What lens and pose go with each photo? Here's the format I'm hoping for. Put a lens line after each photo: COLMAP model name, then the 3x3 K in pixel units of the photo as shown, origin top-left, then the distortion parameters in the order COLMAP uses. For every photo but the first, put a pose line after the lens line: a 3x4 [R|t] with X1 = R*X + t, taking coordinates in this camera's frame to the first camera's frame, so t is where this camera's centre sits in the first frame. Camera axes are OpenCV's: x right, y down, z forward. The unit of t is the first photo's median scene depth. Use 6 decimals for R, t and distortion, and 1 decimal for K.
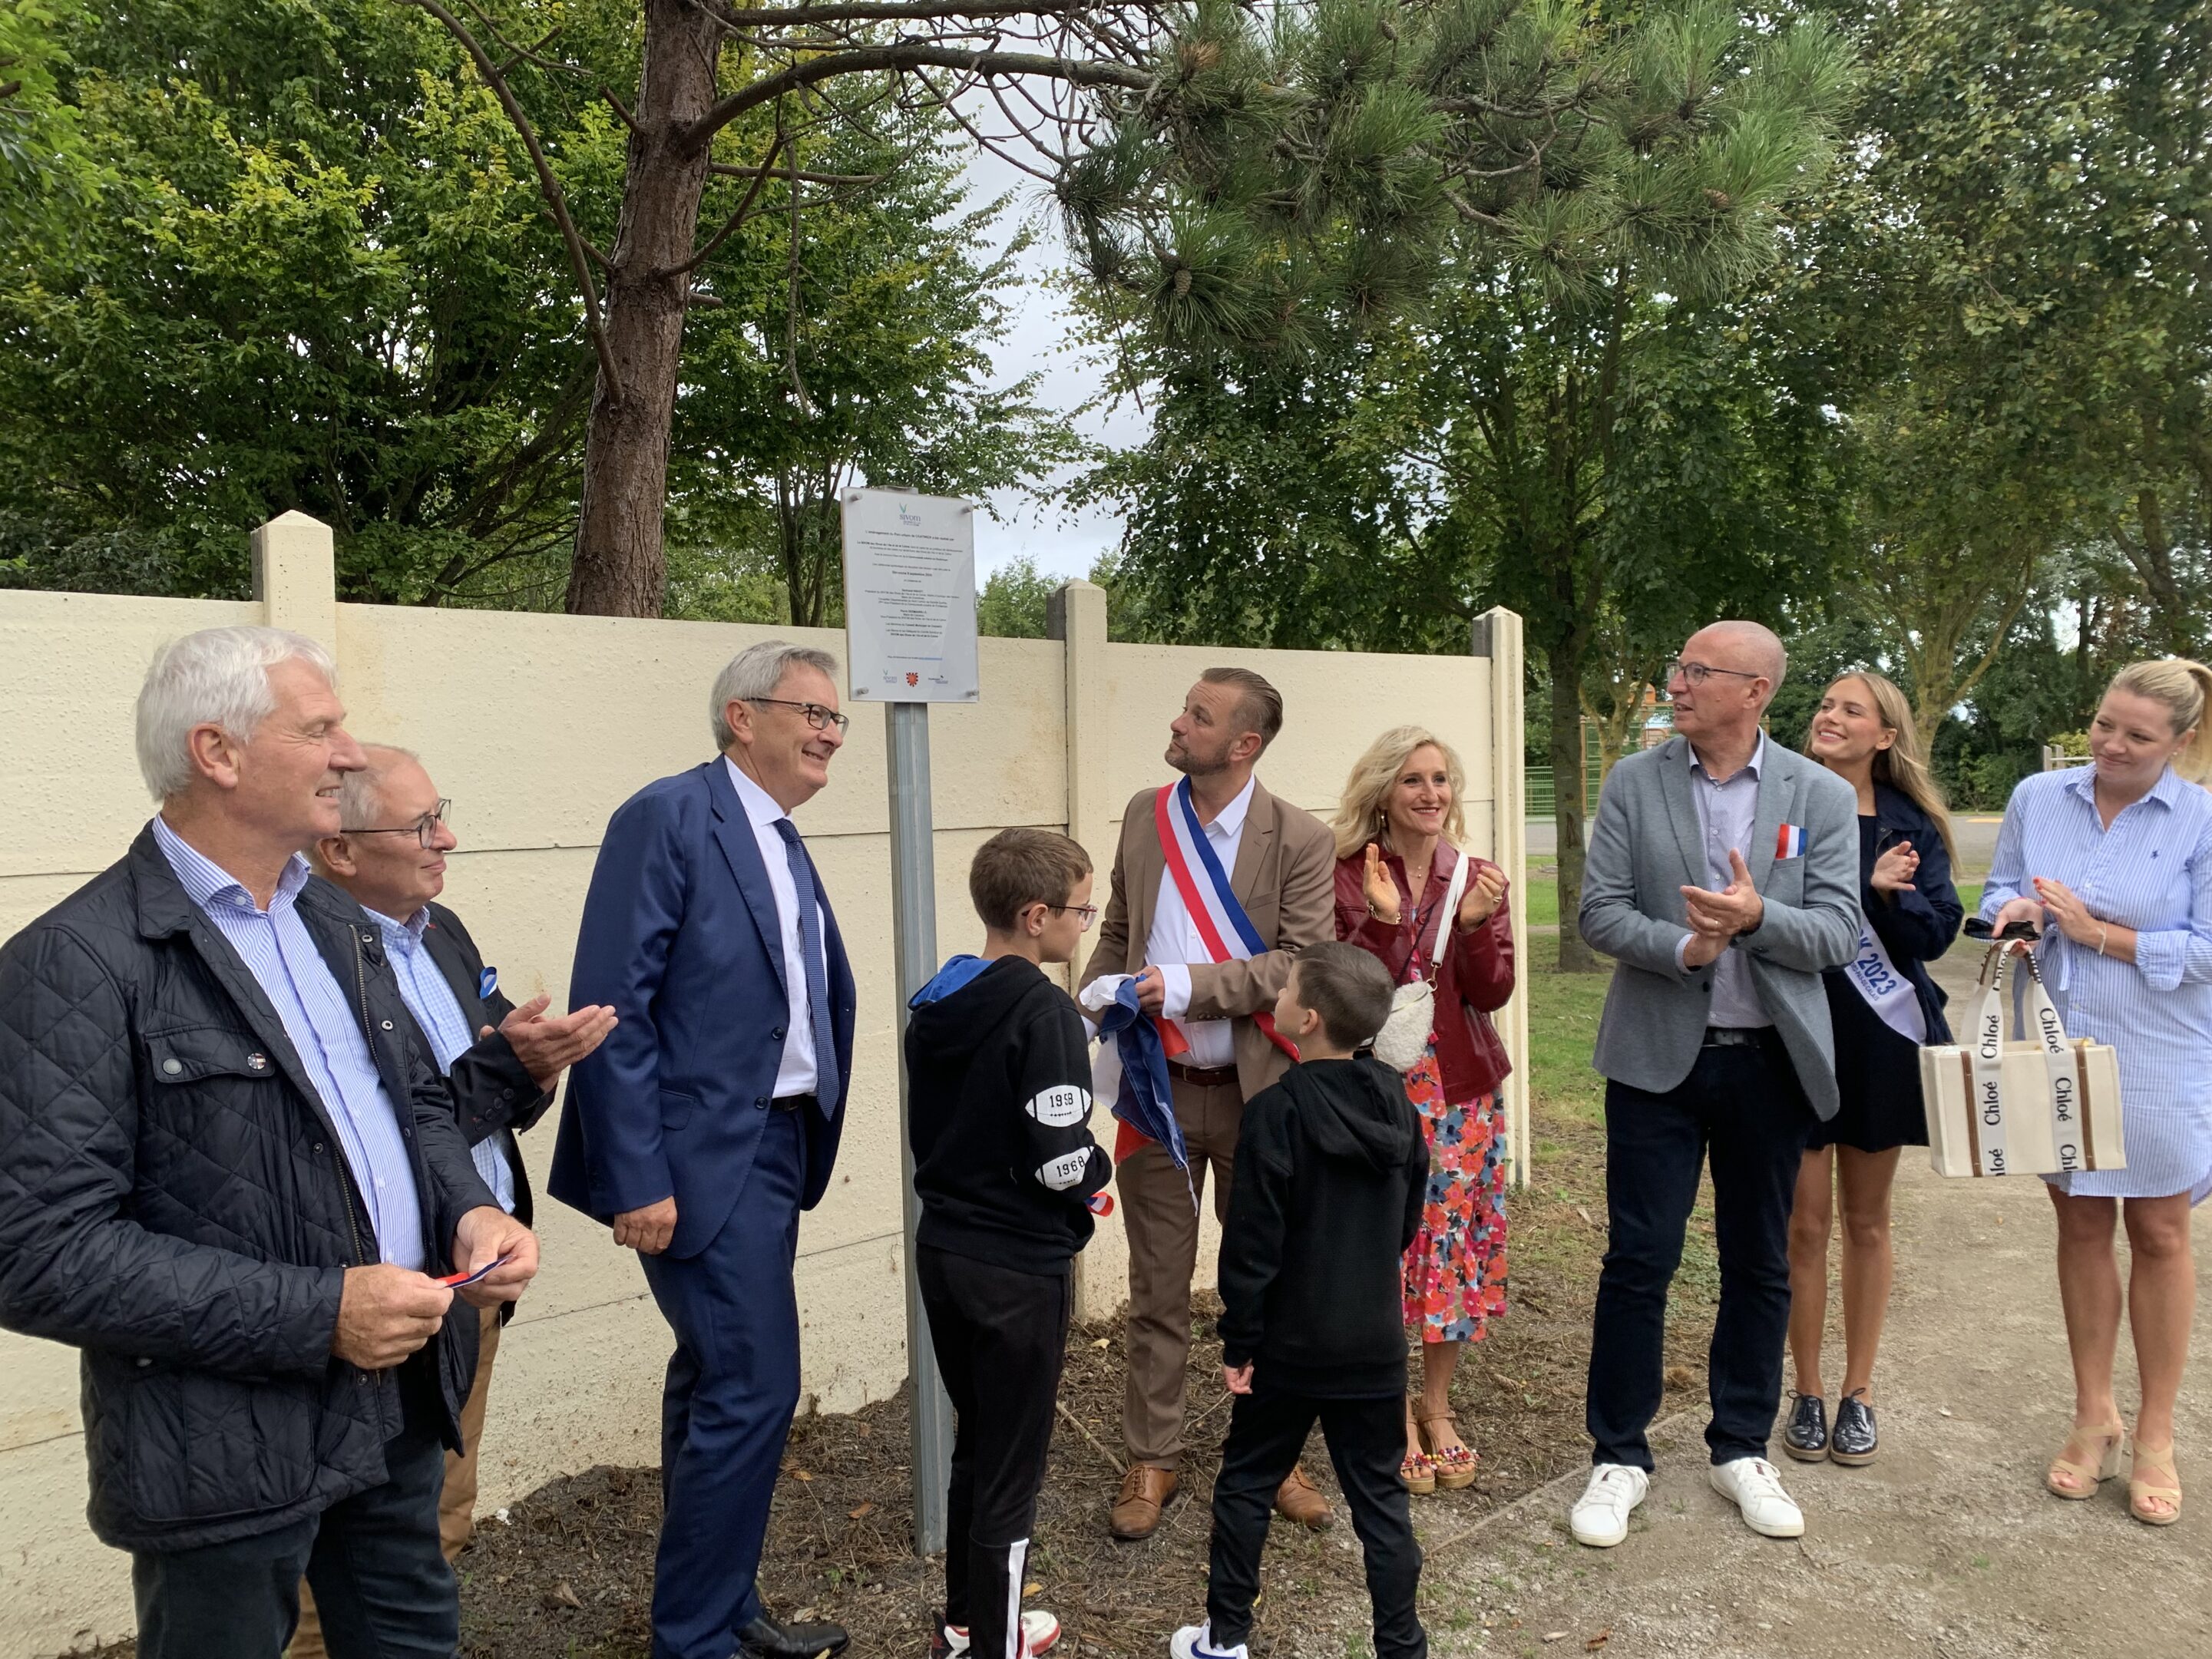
lens RADIAL K [[1688.5, 0, 1106.0], [0, 1688.5, 829.5], [0, 0, 1]] dist [-0.358281, 0.476806]
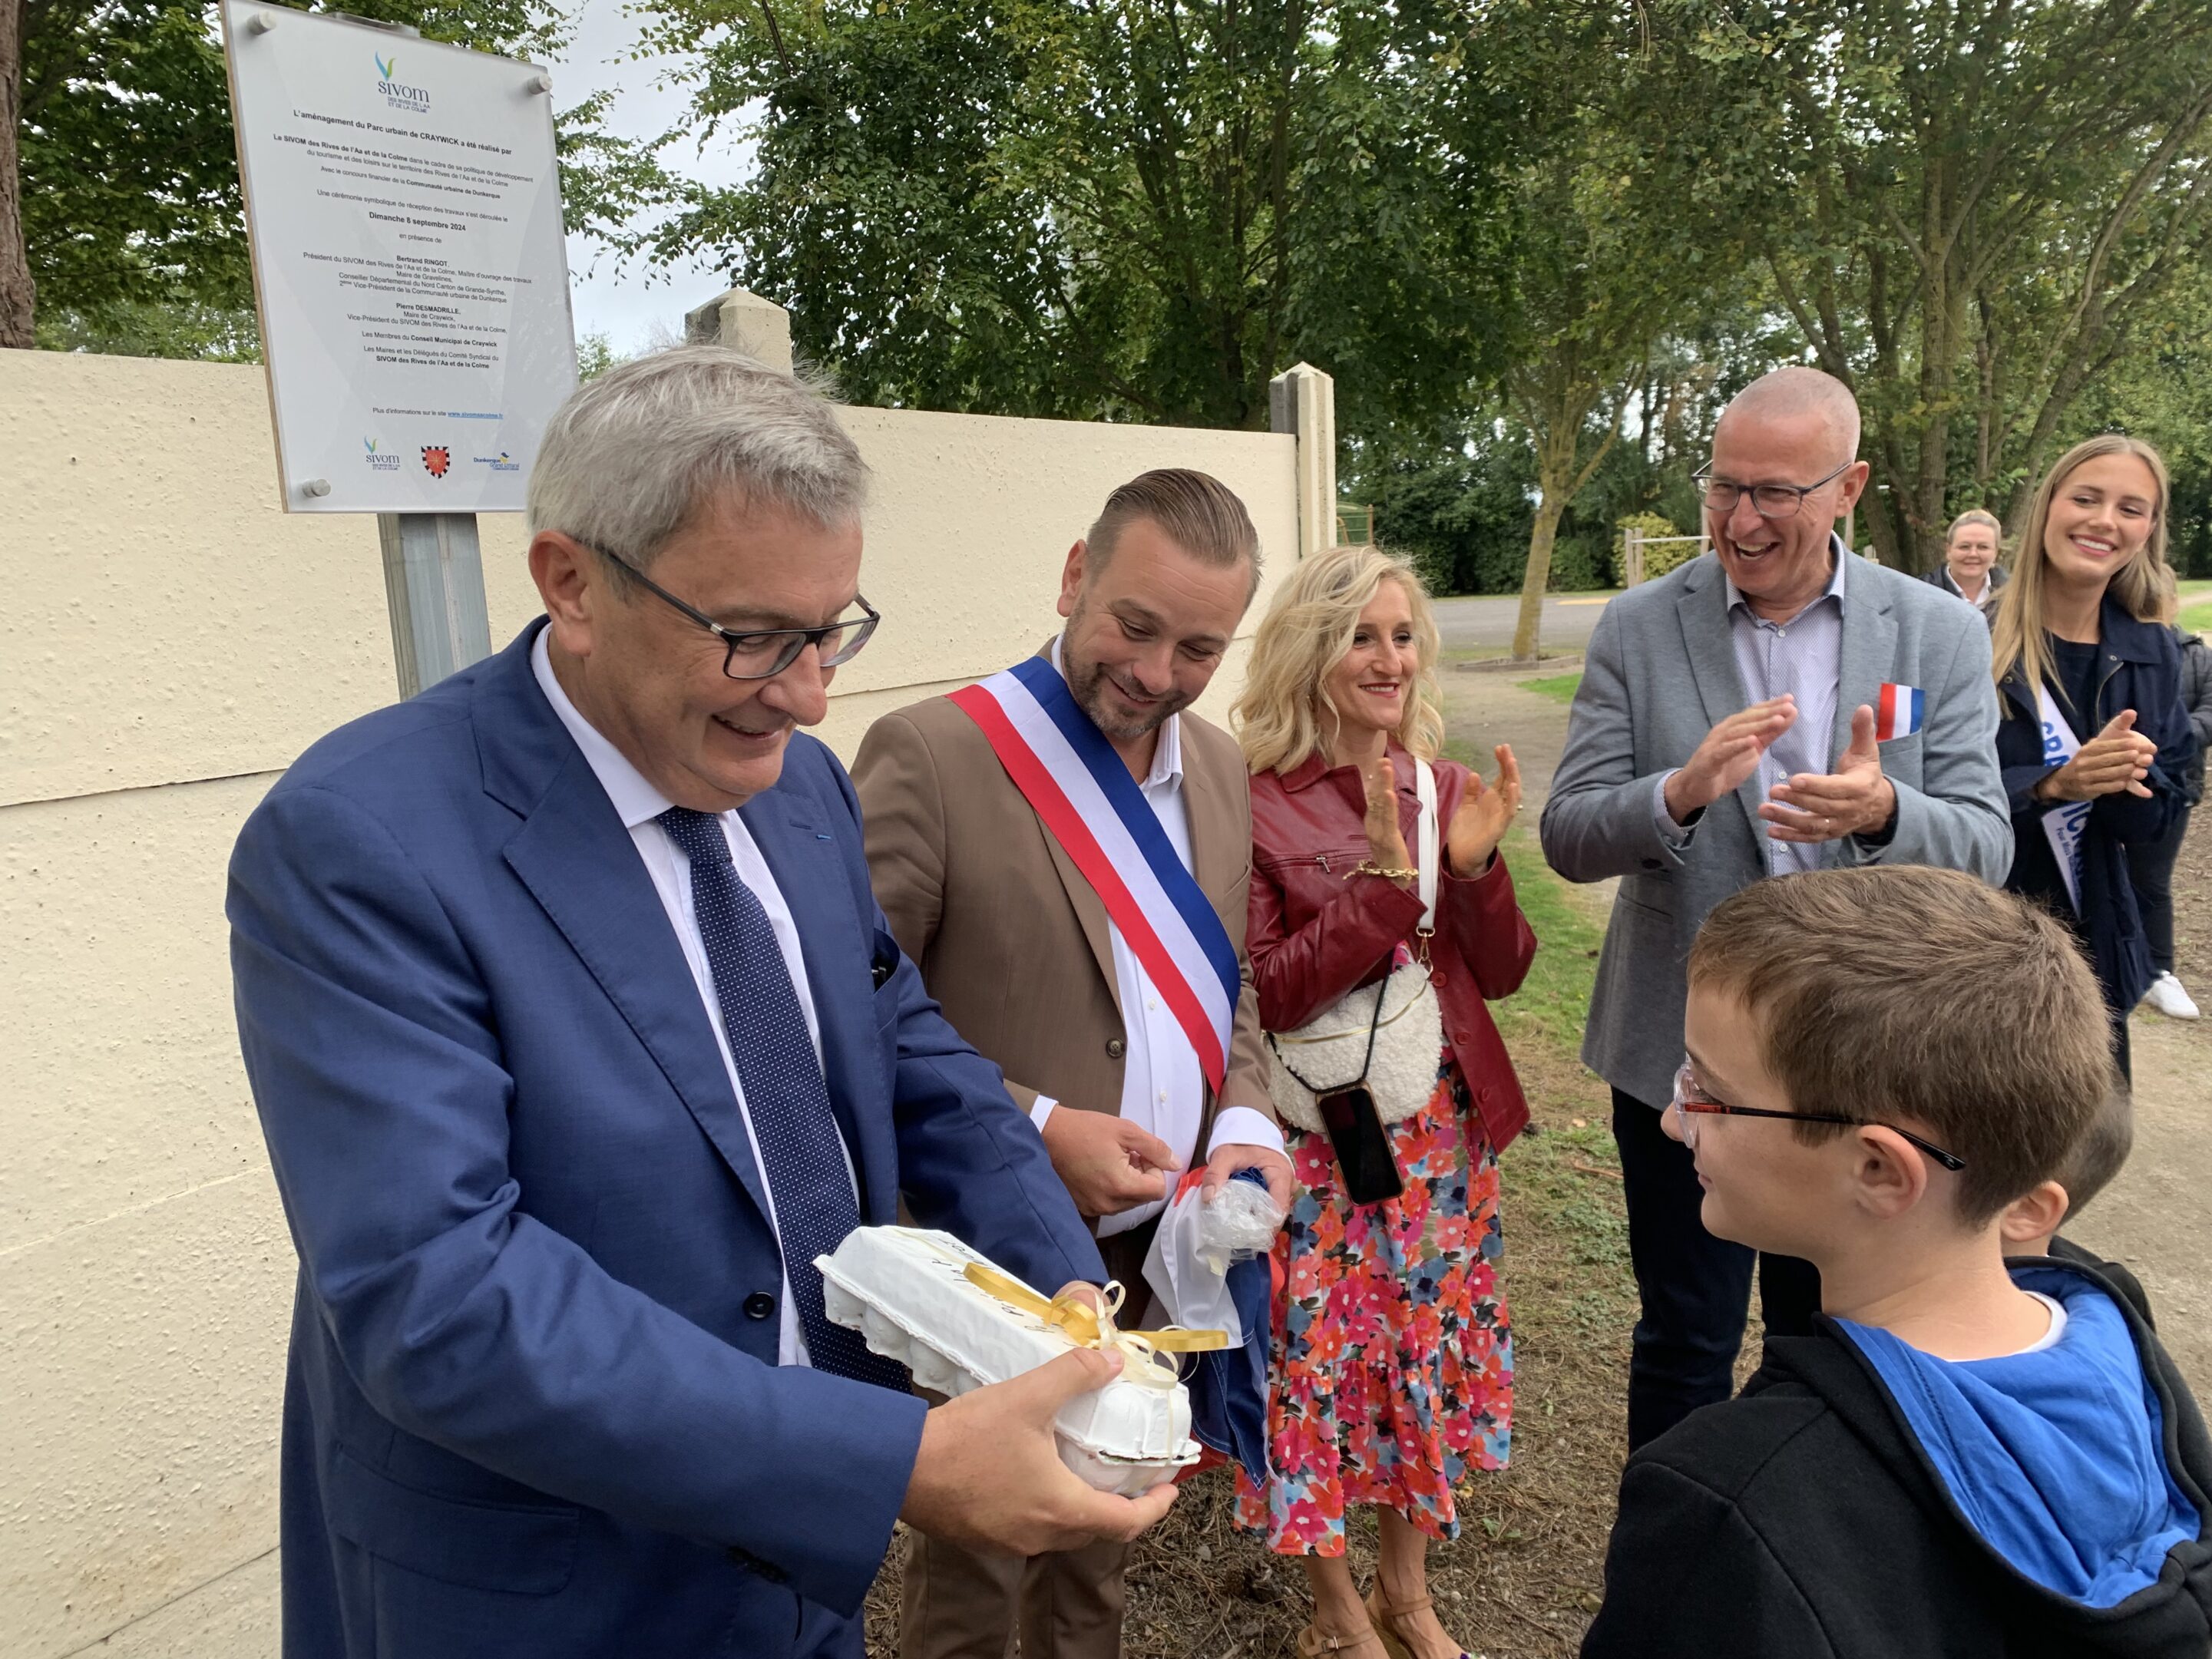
lens RADIAL K [[1723.6, 0, 1103.2], [0, 1723.6, 784.6], [0, 0, 1]] dist [-0.086735, 0.140986]
pose [[0.972777, -0.044380, 0.227456, -0.011050], [0.023898, 0.995470, 0.092023, -0.009564], [-0.230509, -0.084082, 0.969431, 0.116939]]
